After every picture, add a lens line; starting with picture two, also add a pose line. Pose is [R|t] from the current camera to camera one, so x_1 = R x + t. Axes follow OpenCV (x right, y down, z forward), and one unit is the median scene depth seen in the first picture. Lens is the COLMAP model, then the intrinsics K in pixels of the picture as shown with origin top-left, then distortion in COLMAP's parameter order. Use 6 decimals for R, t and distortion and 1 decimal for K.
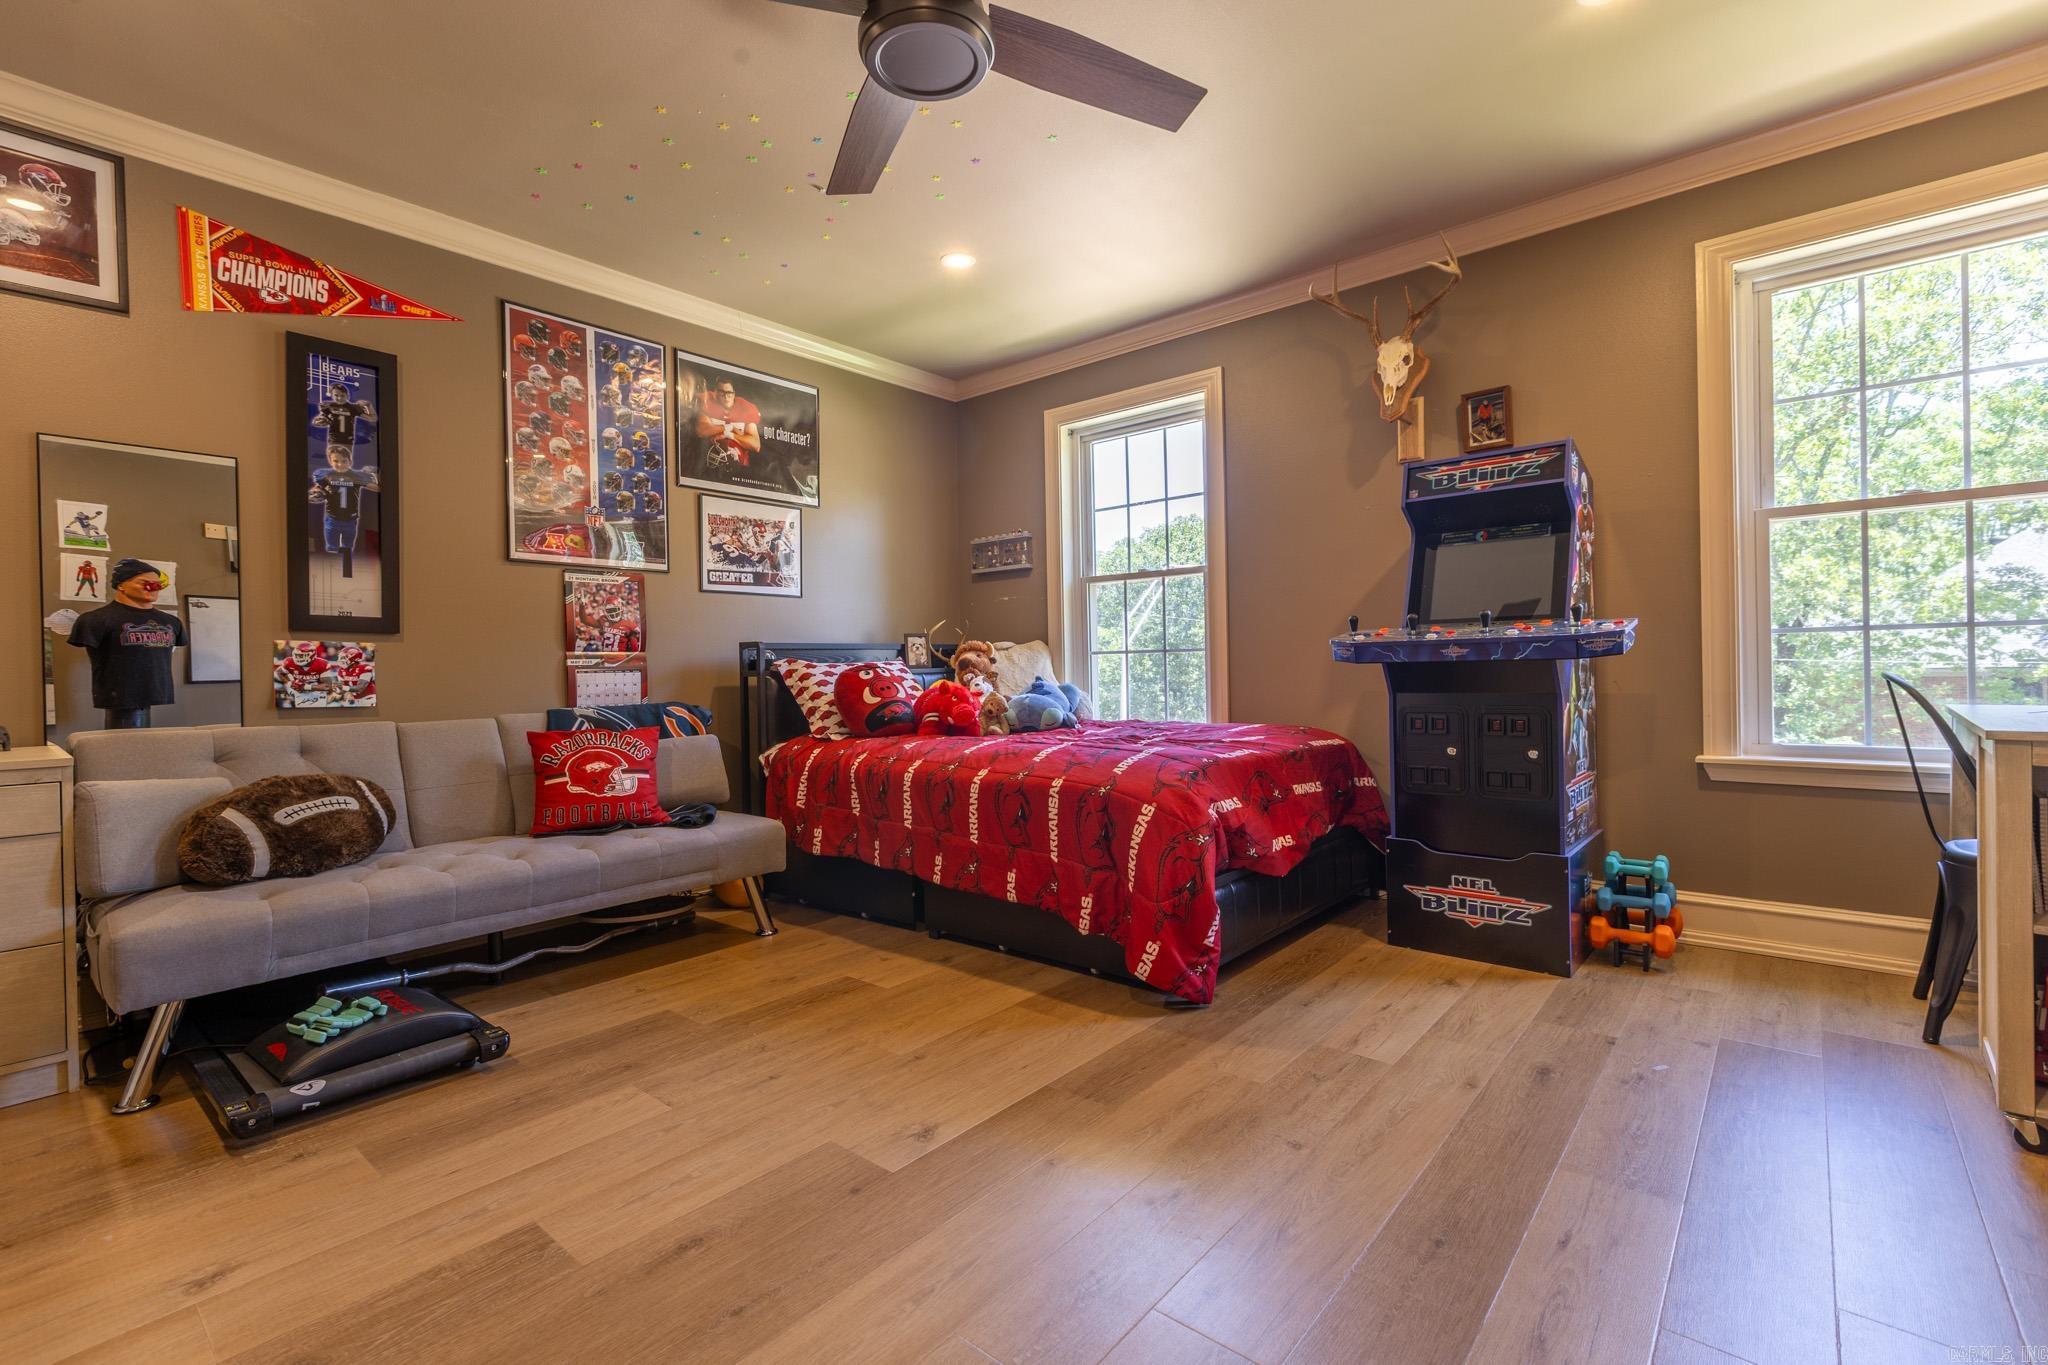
lens RADIAL K [[910.3, 0, 1022.5], [0, 910.3, 671.4], [0, 0, 1]] dist [0.001634, -0.001393]
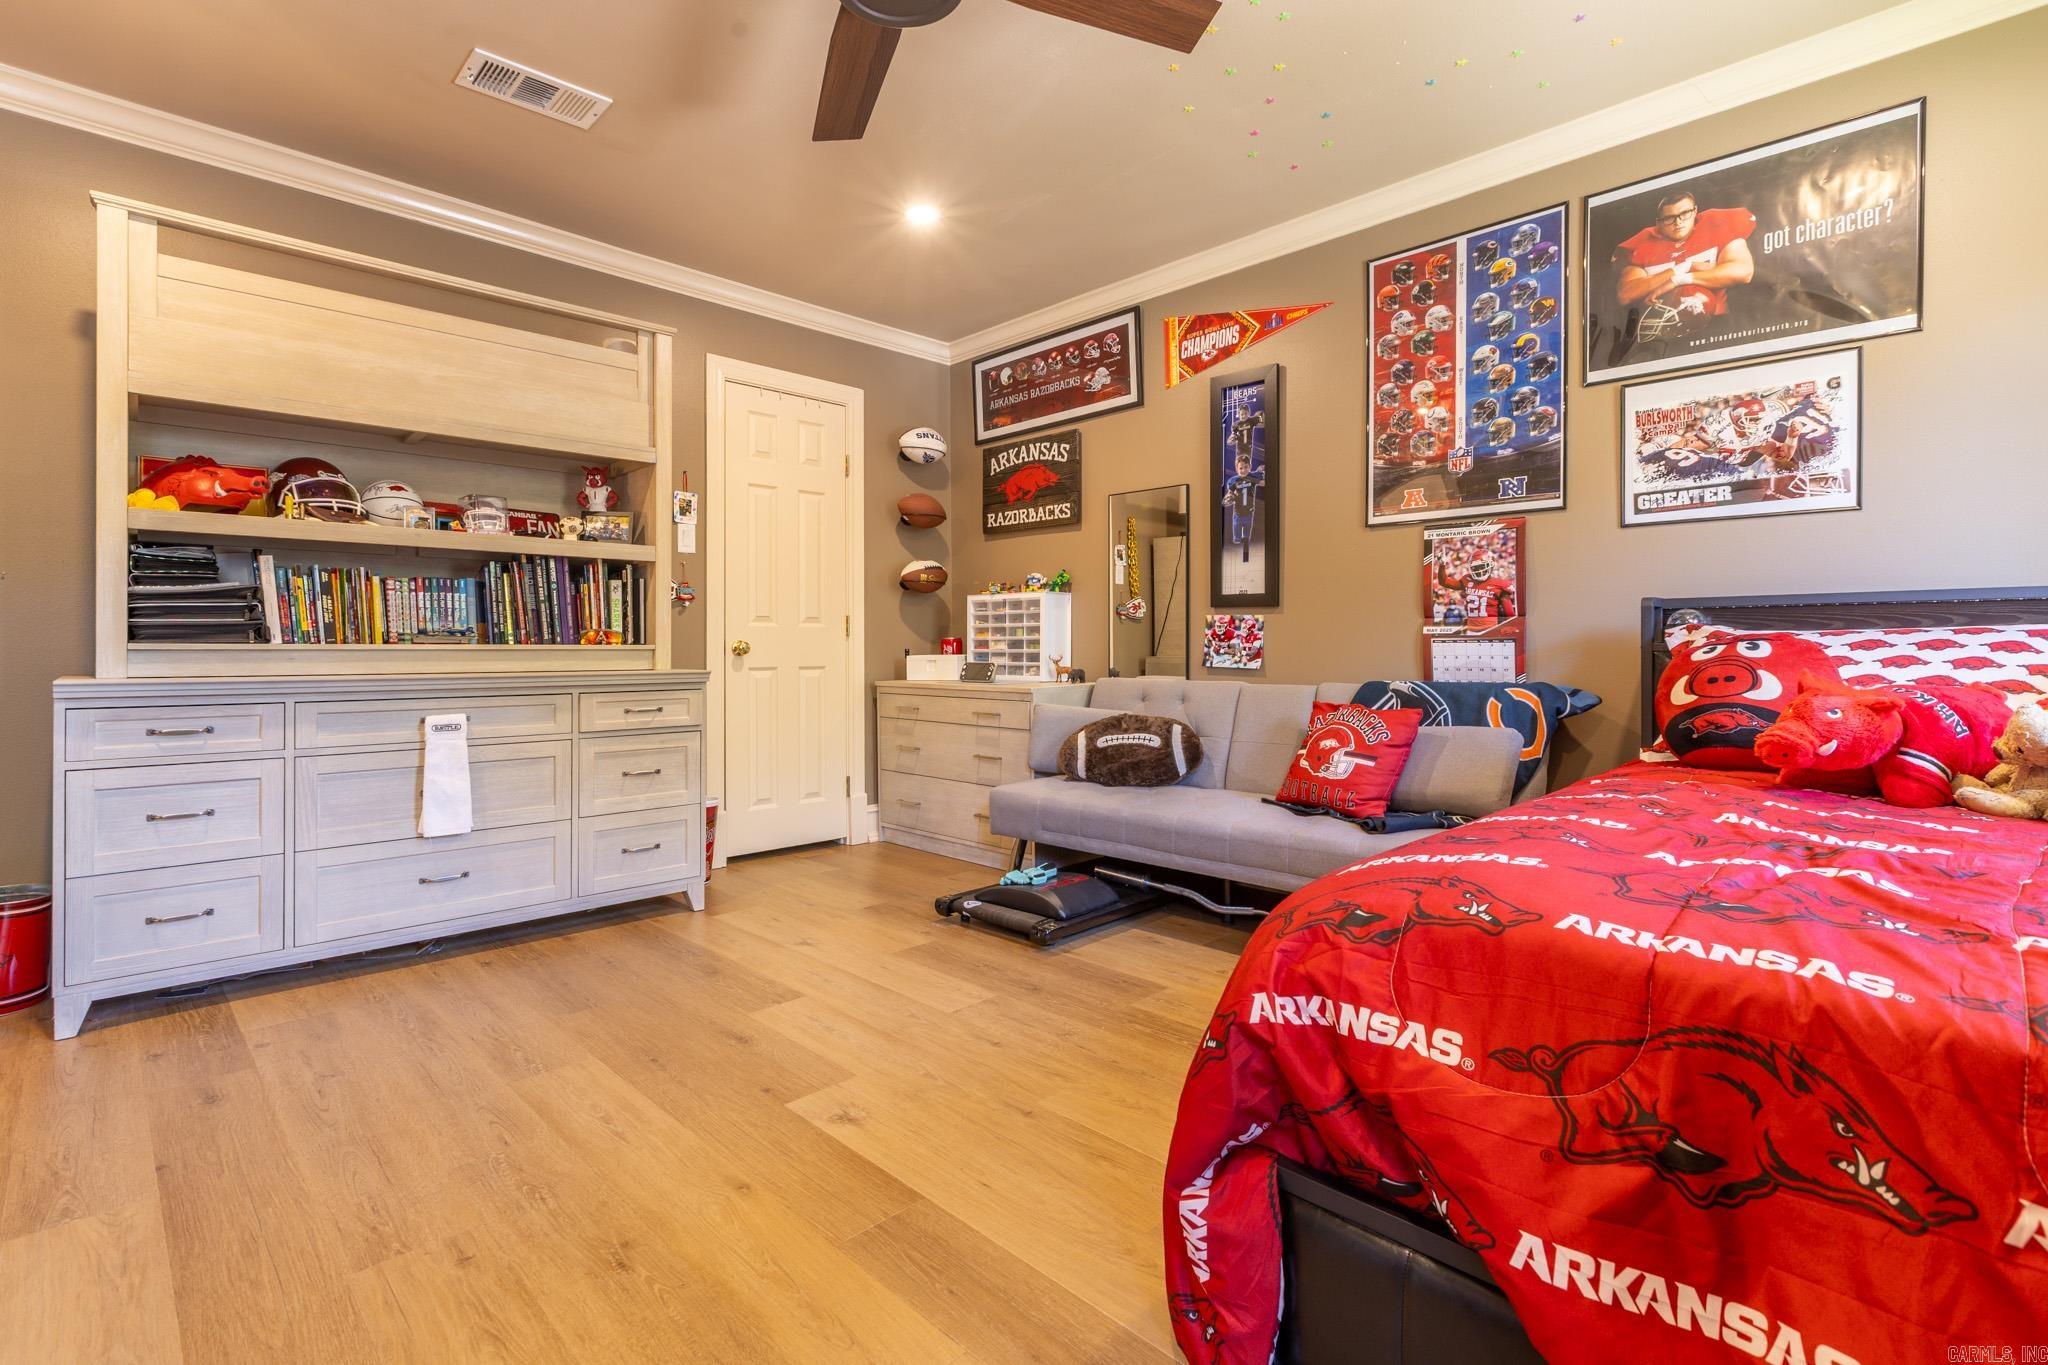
lens RADIAL K [[945.9, 0, 988.9], [0, 945.9, 645.0], [0, 0, 1]] dist [0.002869, 0.000606]
pose [[-0.100946, 0.017411, -0.994740, 0.481352], [0.001228, 0.999848, 0.017376, -0.012616], [0.994891, 0.000533, -0.100952, 0.681265]]
